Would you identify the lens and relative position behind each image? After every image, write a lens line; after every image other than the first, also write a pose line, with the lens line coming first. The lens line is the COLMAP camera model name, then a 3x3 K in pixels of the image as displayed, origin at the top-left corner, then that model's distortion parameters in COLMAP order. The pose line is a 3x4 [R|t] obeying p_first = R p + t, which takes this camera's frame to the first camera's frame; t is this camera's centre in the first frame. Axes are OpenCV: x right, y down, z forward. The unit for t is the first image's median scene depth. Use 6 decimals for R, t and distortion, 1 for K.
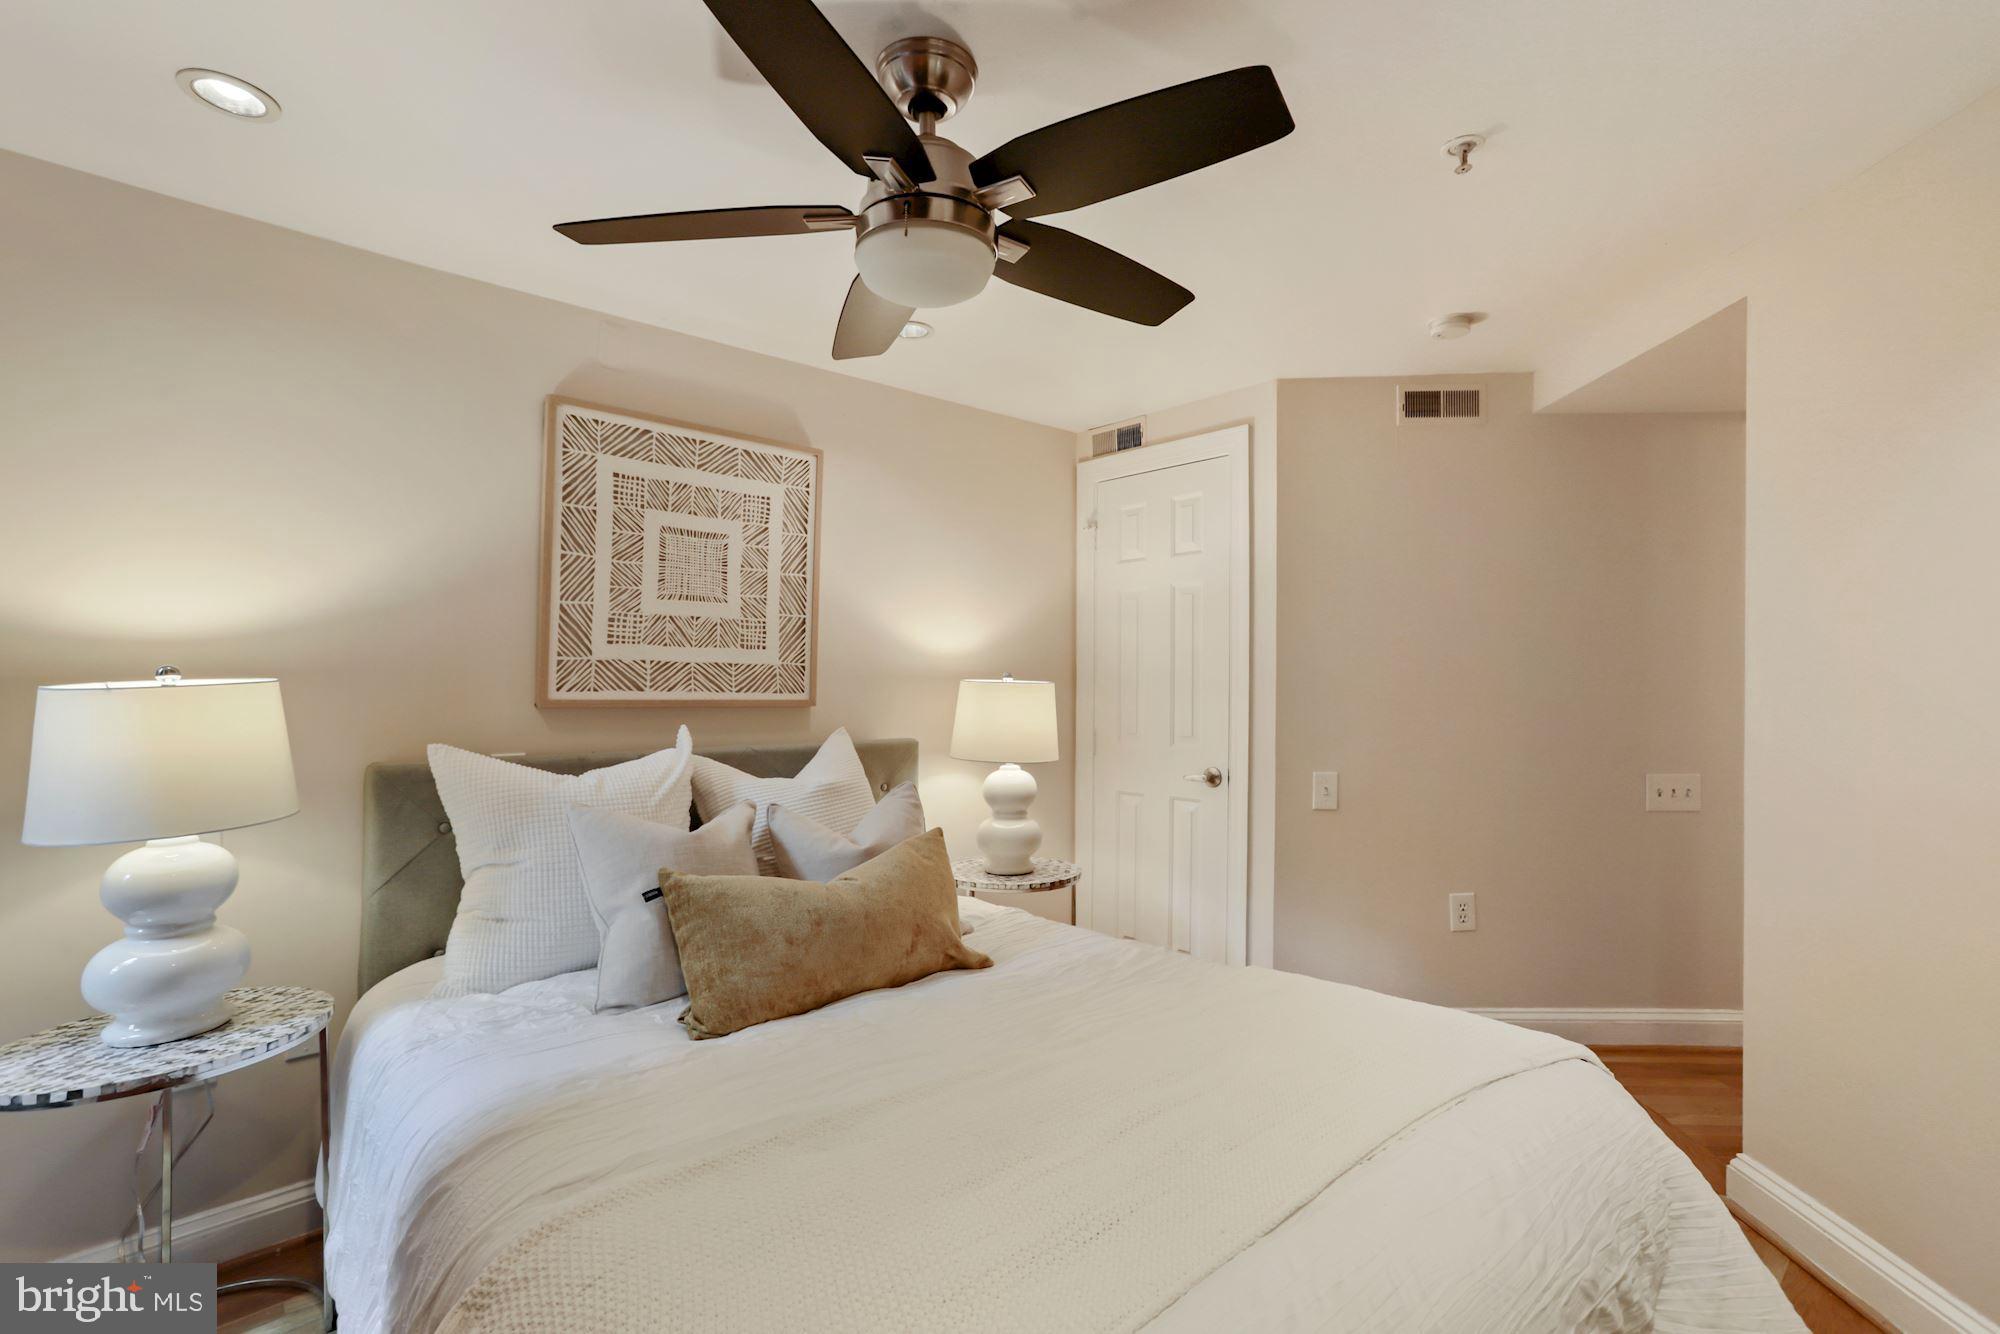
lens RADIAL K [[920.2, 0, 1000.0], [0, 920.2, 667.0], [0, 0, 1]] dist [-0.047256, 0.030246]
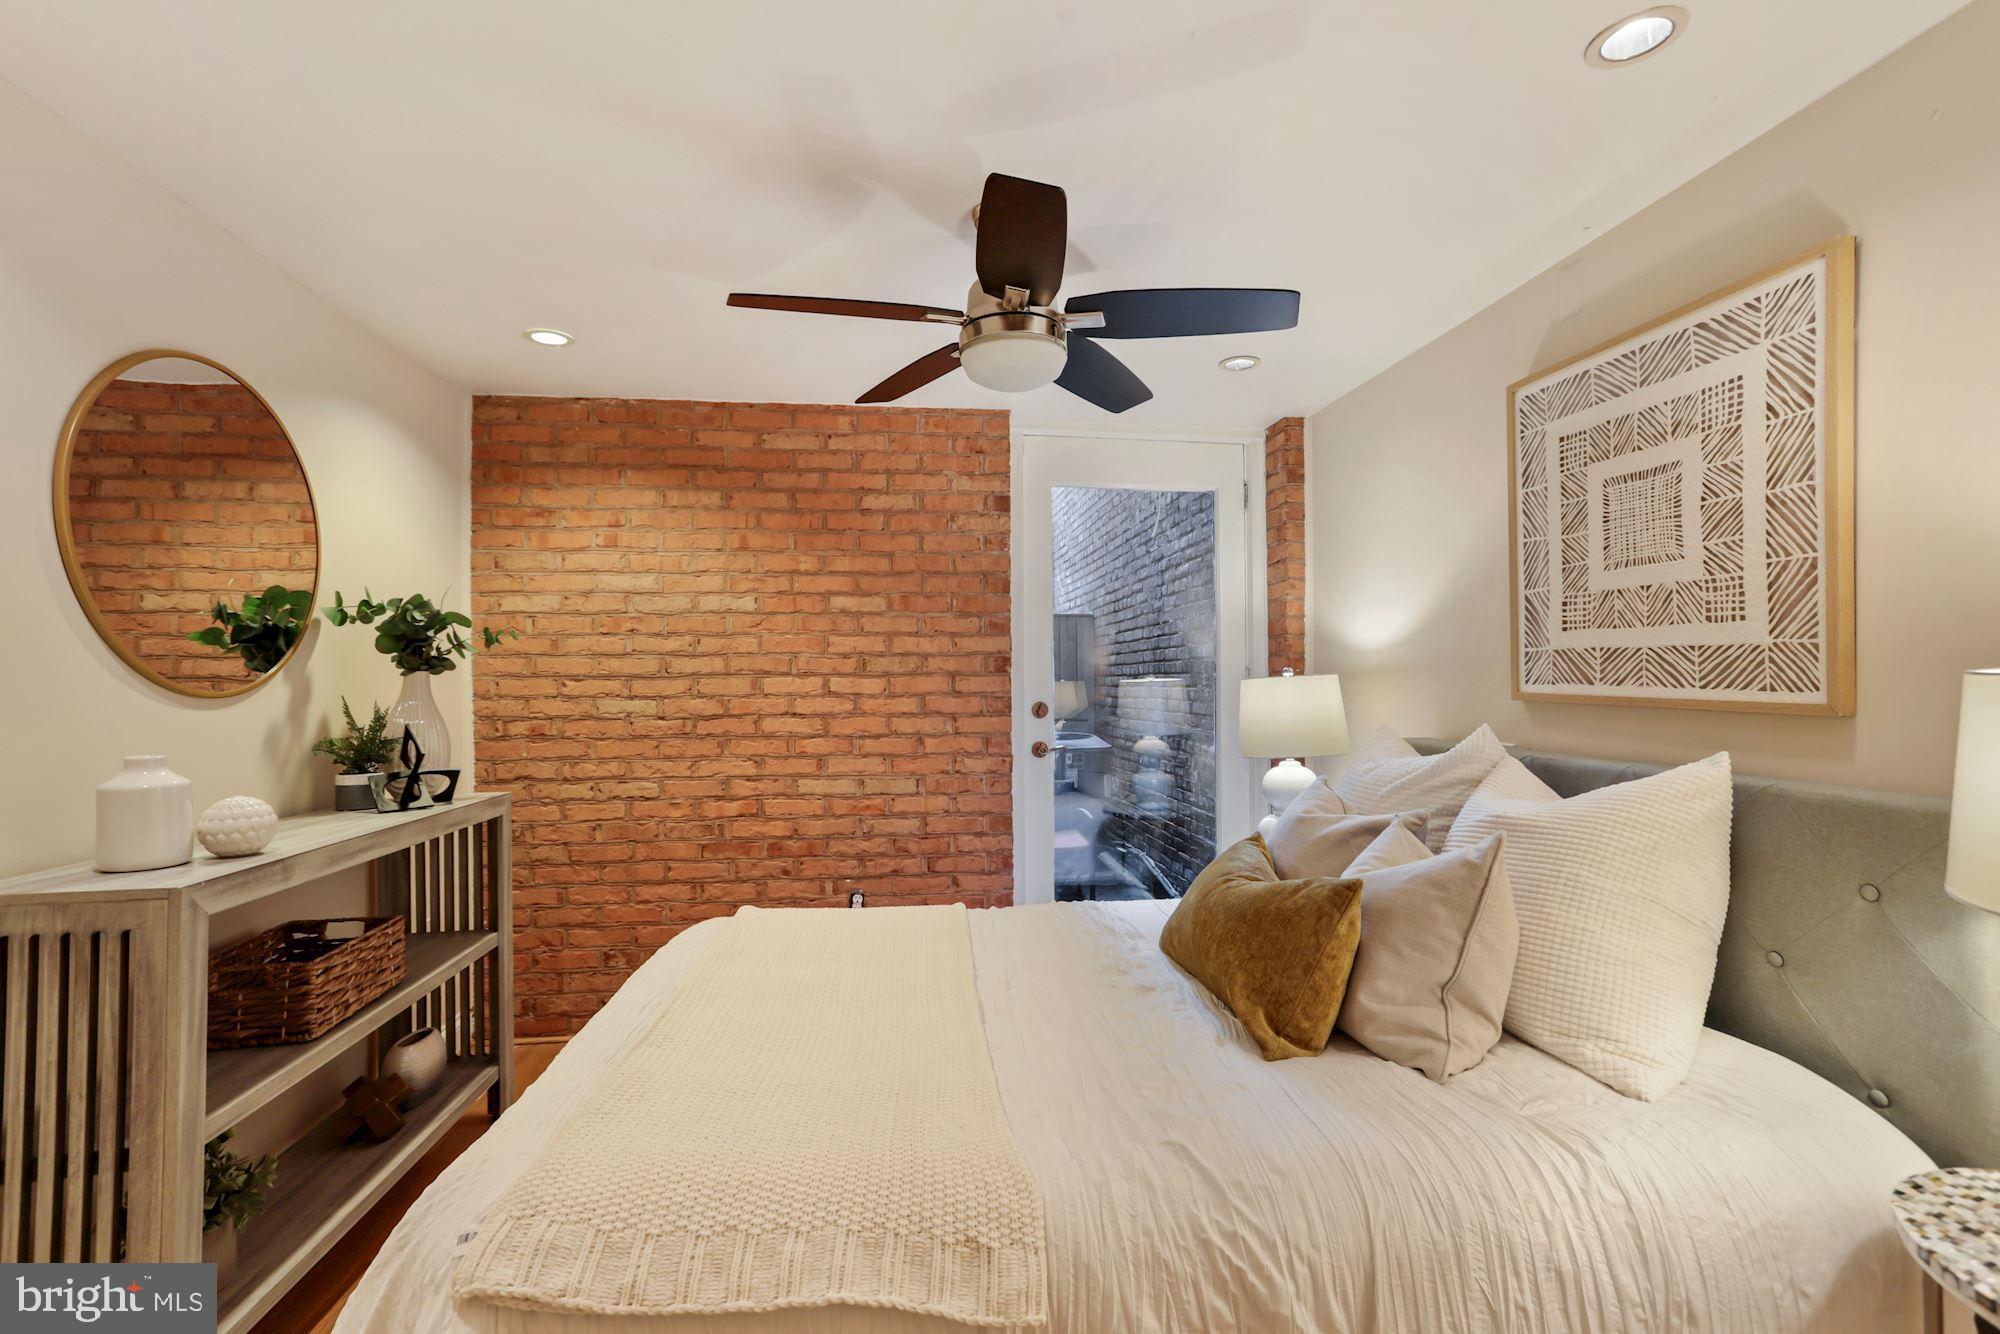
lens RADIAL K [[920.2, 0, 1000.0], [0, 920.2, 667.0], [0, 0, 1]] dist [-0.047256, 0.030246]
pose [[-0.584067, -0.009953, -0.811644, 0.585115], [0.014005, 0.999652, -0.022337, 0.020687], [0.811584, -0.024413, -0.583725, 1.030142]]
